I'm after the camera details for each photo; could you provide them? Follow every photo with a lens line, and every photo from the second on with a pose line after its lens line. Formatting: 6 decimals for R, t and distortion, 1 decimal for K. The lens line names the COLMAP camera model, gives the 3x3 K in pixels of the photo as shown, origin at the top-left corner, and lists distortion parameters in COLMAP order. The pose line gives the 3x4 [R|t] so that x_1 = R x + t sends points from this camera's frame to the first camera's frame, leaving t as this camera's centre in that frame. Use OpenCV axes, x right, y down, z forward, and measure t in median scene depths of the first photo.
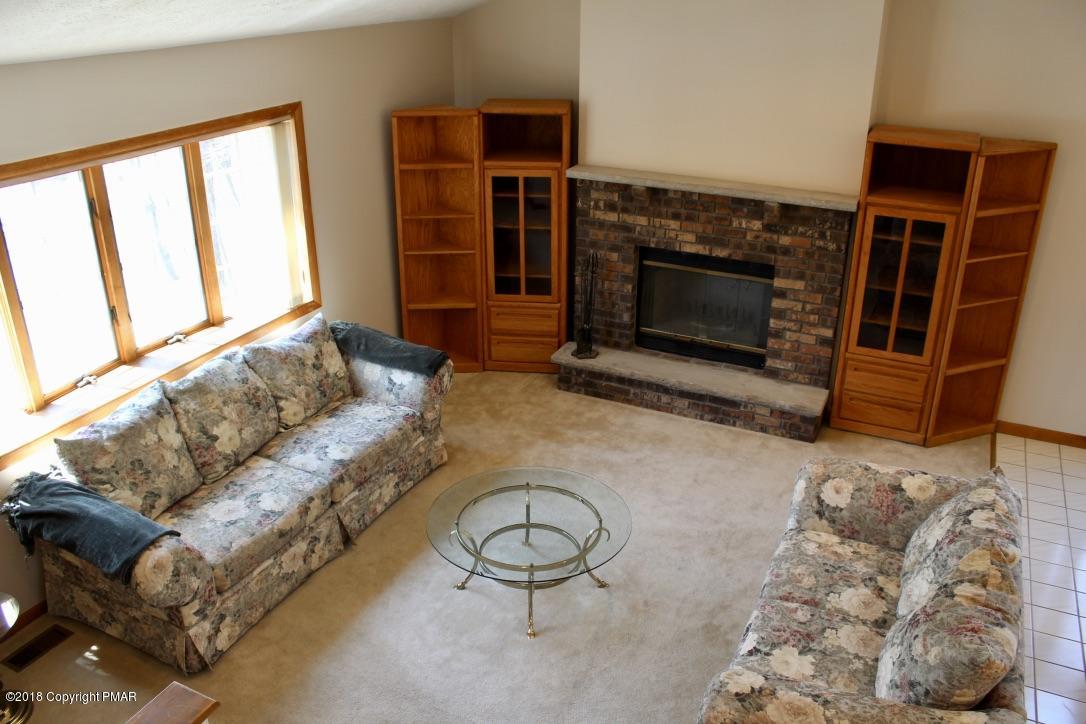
lens RADIAL K [[902.6, 0, 533.3], [0, 902.6, 358.8], [0, 0, 1]] dist [-0.152509, 0.111328]
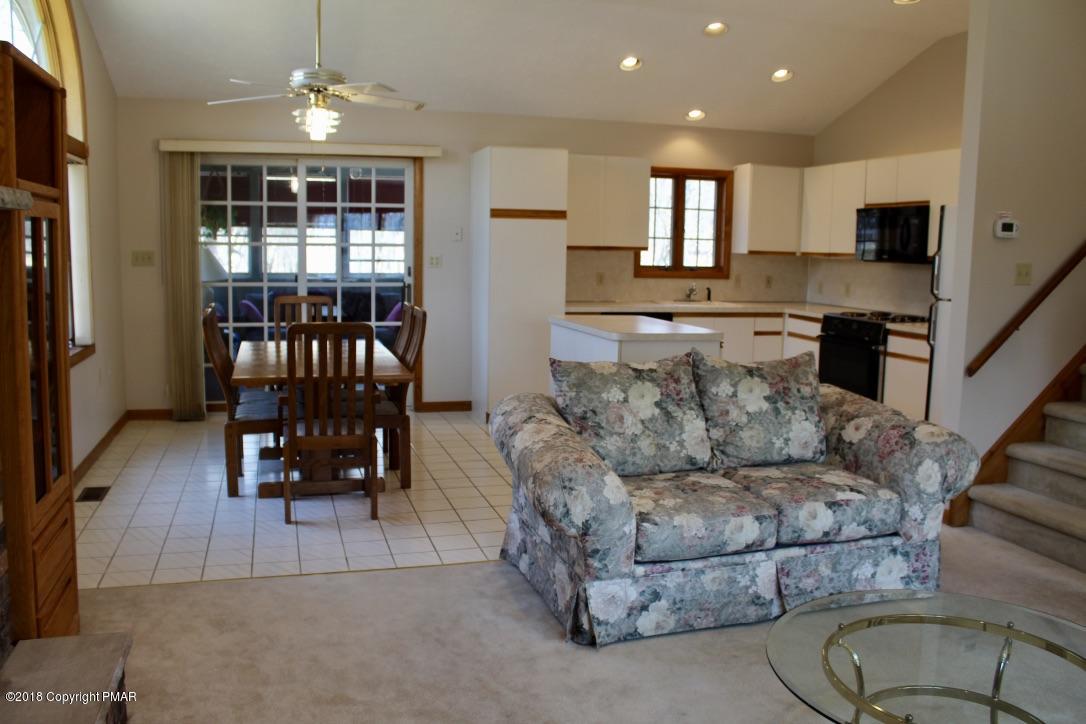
lens RADIAL K [[902.6, 0, 549.5], [0, 902.6, 364.1], [0, 0, 1]] dist [-0.152509, 0.111328]
pose [[-0.678670, -0.110293, 0.726115, -0.141603], [0.282998, 0.873046, 0.397119, -0.181329], [-0.677731, 0.475002, -0.561297, 1.010820]]
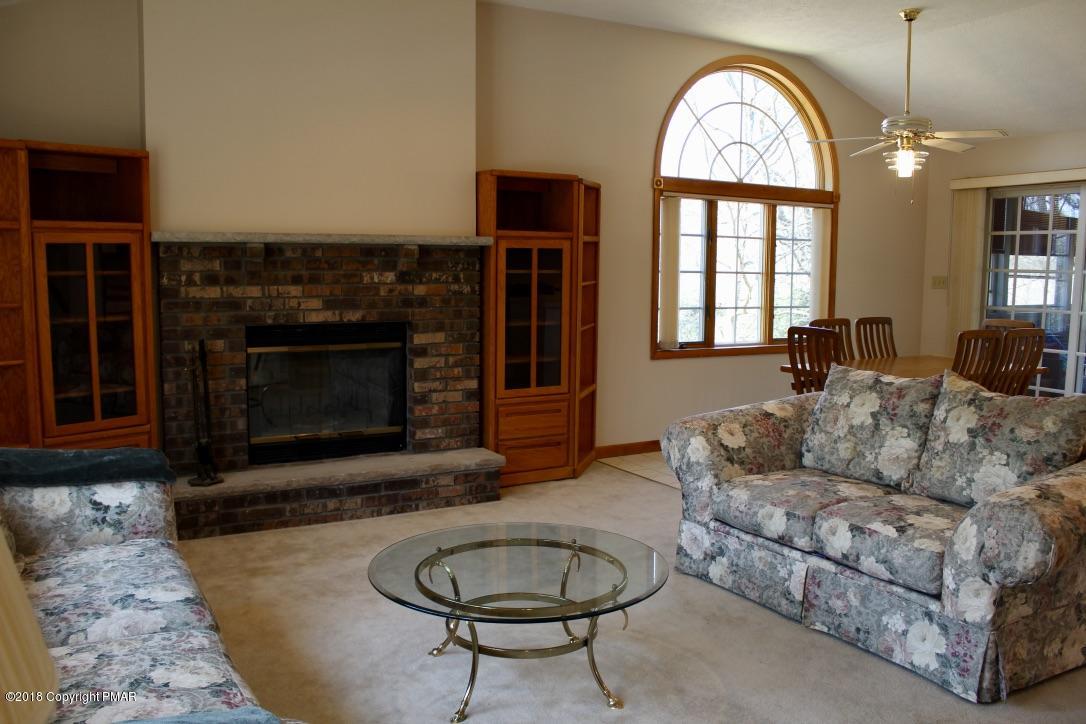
lens RADIAL K [[902.6, 0, 521.4], [0, 902.6, 368.9], [0, 0, 1]] dist [-0.152509, 0.111328]
pose [[0.577113, -0.090849, 0.811595, -0.407307], [0.326935, 0.936385, -0.127660, 0.093284], [-0.748368, 0.339013, 0.570102, 0.411604]]
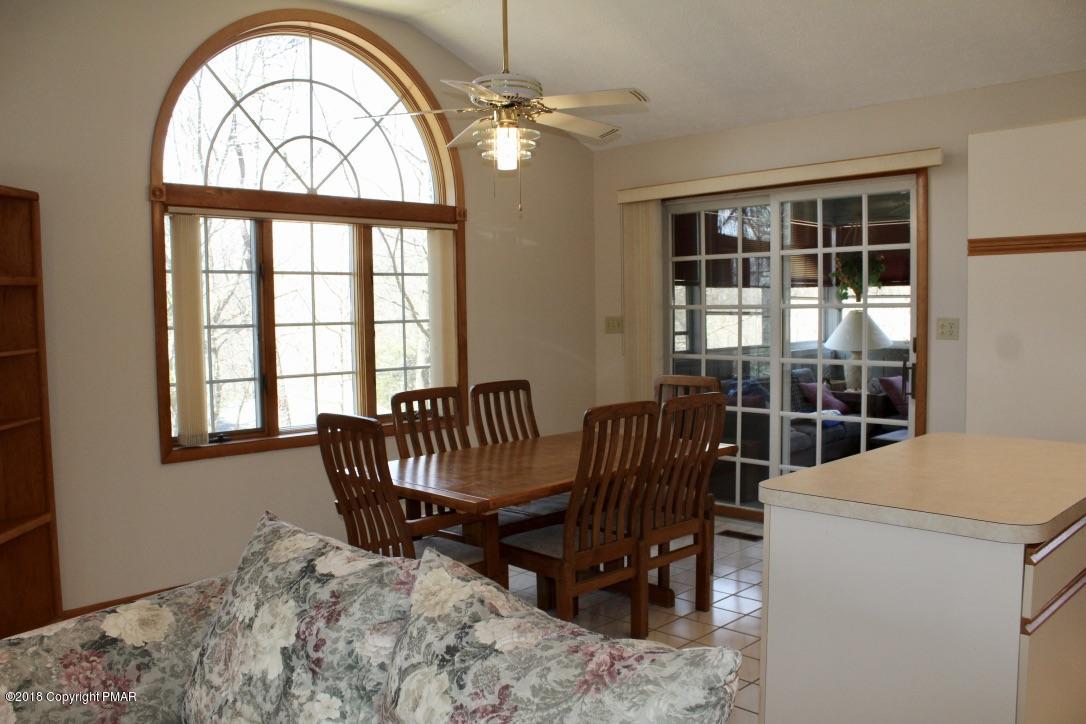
lens RADIAL K [[902.6, 0, 536.9], [0, 902.6, 372.9], [0, 0, 1]] dist [-0.152509, 0.111328]
pose [[0.329419, -0.072278, 0.941413, 0.042729], [0.401170, 0.913305, -0.070258, 0.096457], [-0.854720, 0.400811, 0.329855, 0.402427]]
